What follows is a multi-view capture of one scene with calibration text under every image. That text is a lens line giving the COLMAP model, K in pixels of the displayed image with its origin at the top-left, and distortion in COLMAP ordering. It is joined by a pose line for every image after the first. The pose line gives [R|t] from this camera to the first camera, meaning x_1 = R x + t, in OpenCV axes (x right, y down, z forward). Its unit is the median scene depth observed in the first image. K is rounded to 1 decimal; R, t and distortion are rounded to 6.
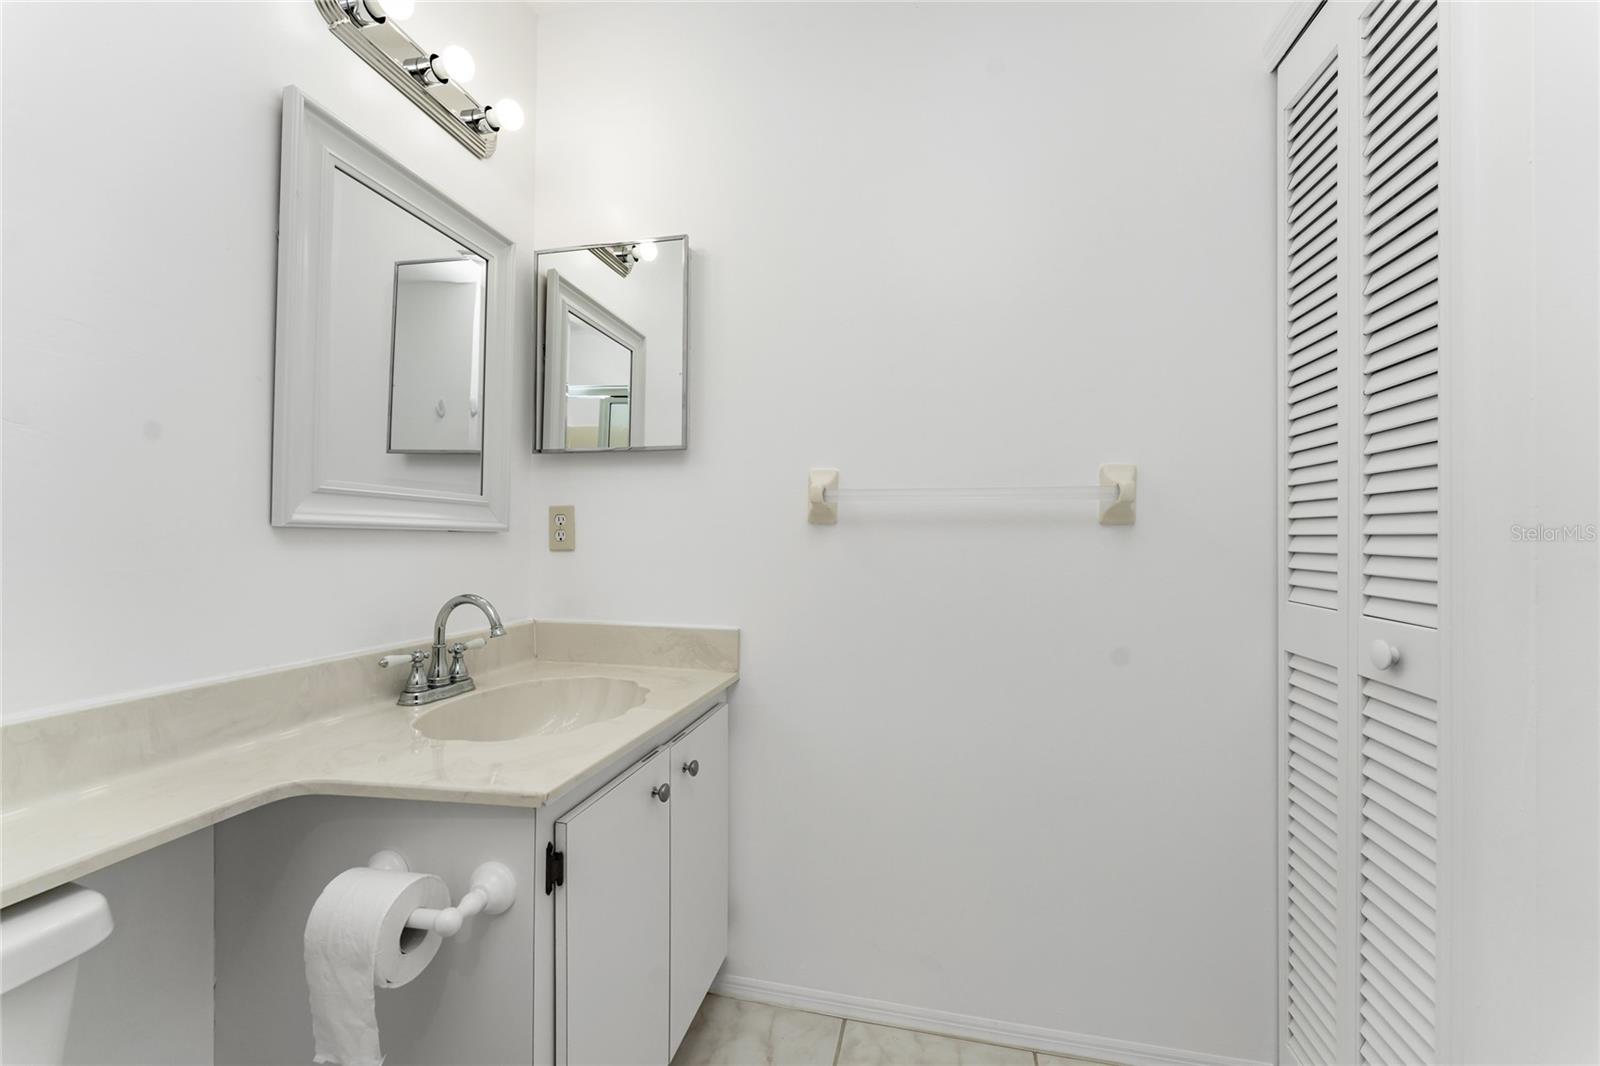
lens RADIAL K [[655.1, 0, 793.9], [0, 655.1, 535.4], [0, 0, 1]] dist [-0.001570, 0.000145]
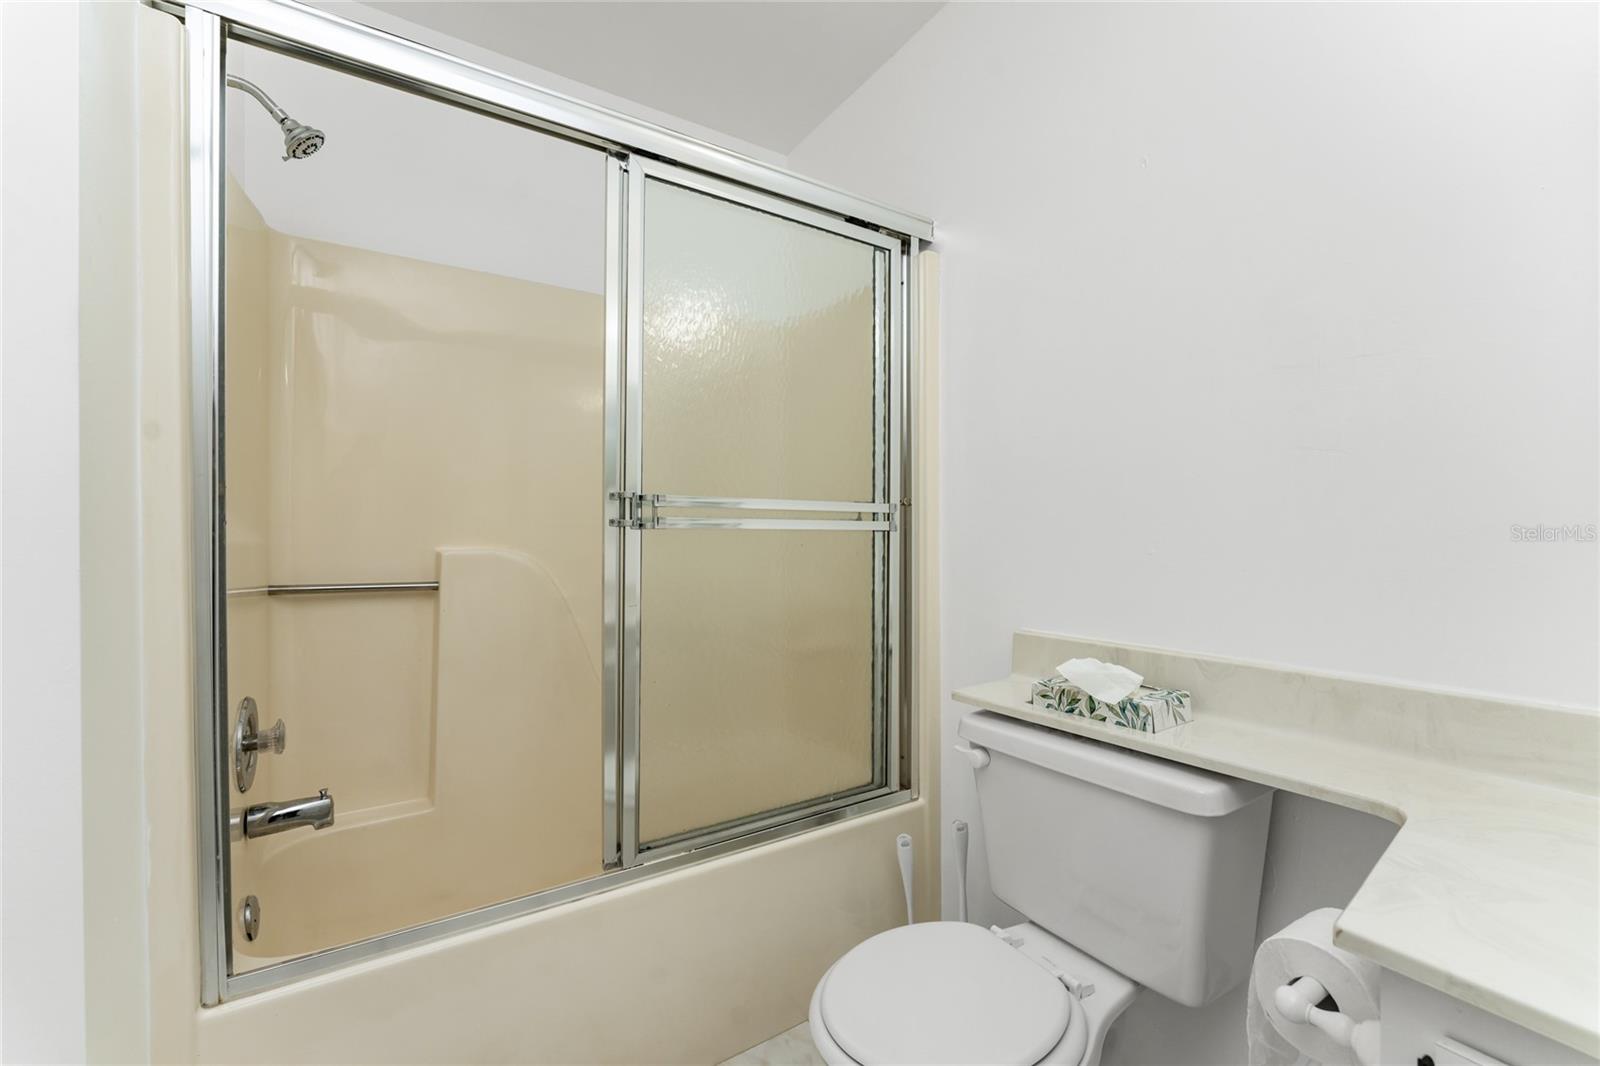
lens RADIAL K [[650.6, 0, 787.9], [0, 650.6, 534.5], [0, 0, 1]] dist [-0.008874, 0.000249]
pose [[-0.716516, -0.002108, -0.697568, 0.262015], [0.008791, 0.999889, -0.012051, 0.003117], [0.697515, -0.014767, -0.716418, 0.611434]]
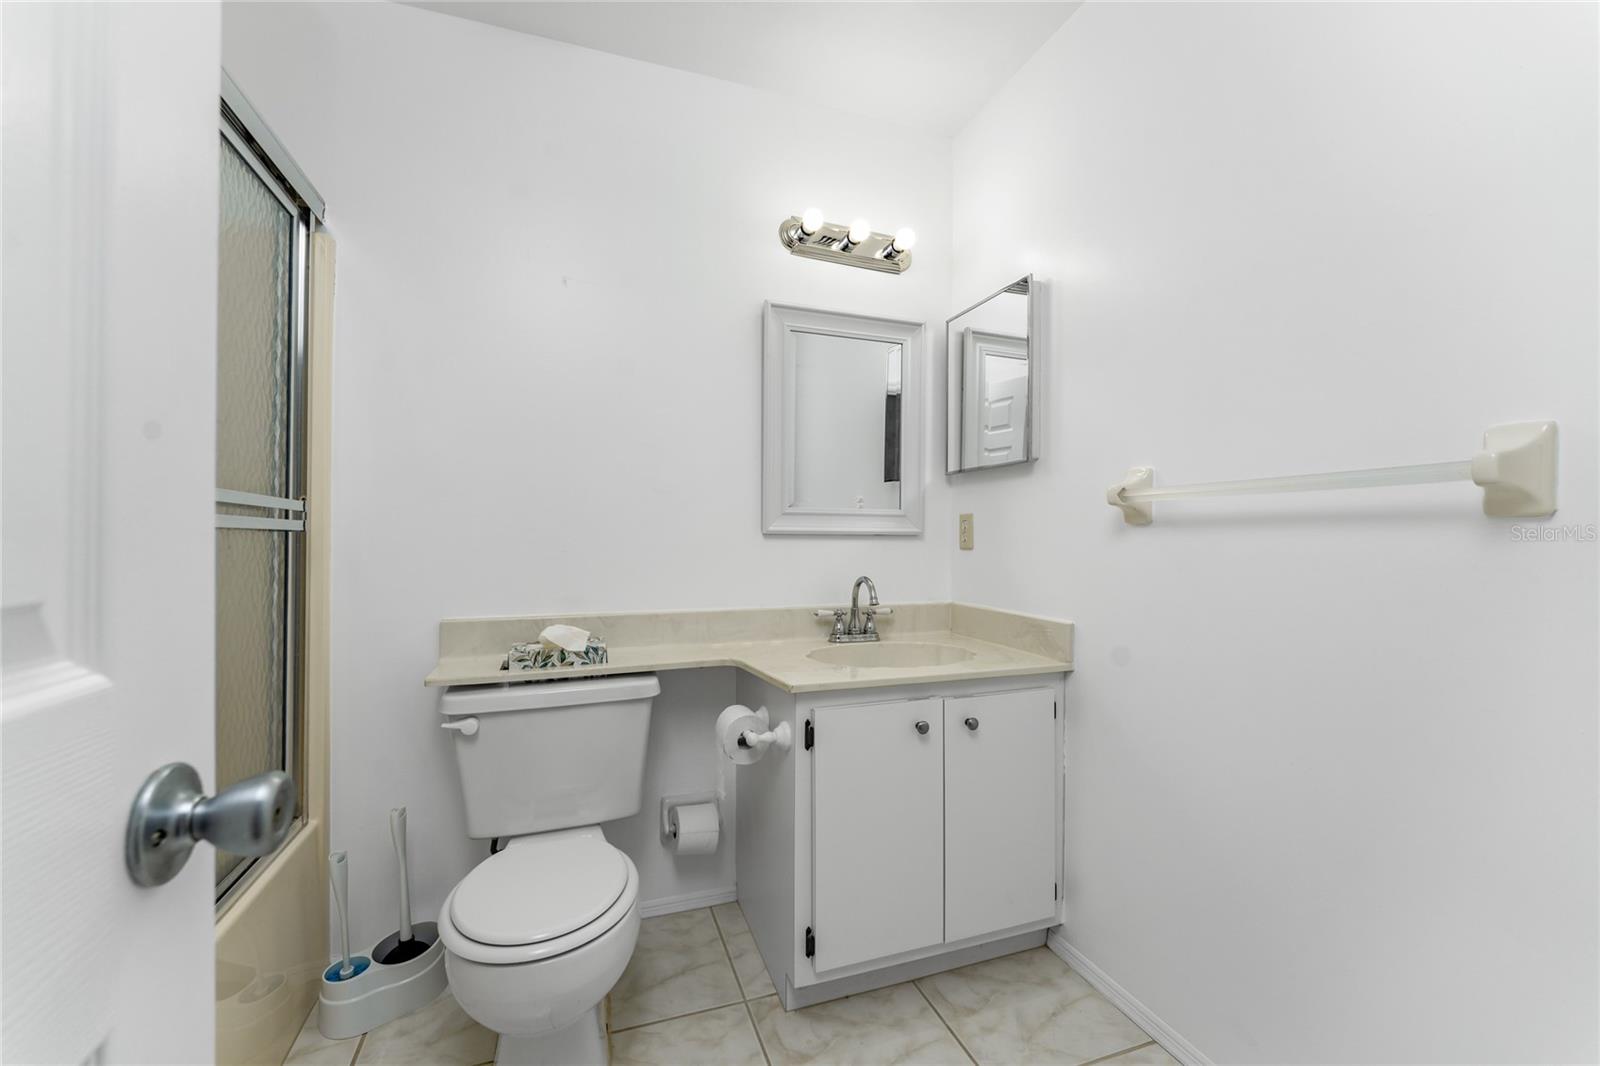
lens RADIAL K [[655.1, 0, 793.9], [0, 655.1, 535.4], [0, 0, 1]] dist [-0.001570, 0.000145]
pose [[0.530170, -0.004109, -0.847882, 0.620555], [0.004748, 0.999987, -0.001877, -0.002086], [0.847878, -0.003031, 0.530182, 0.046800]]
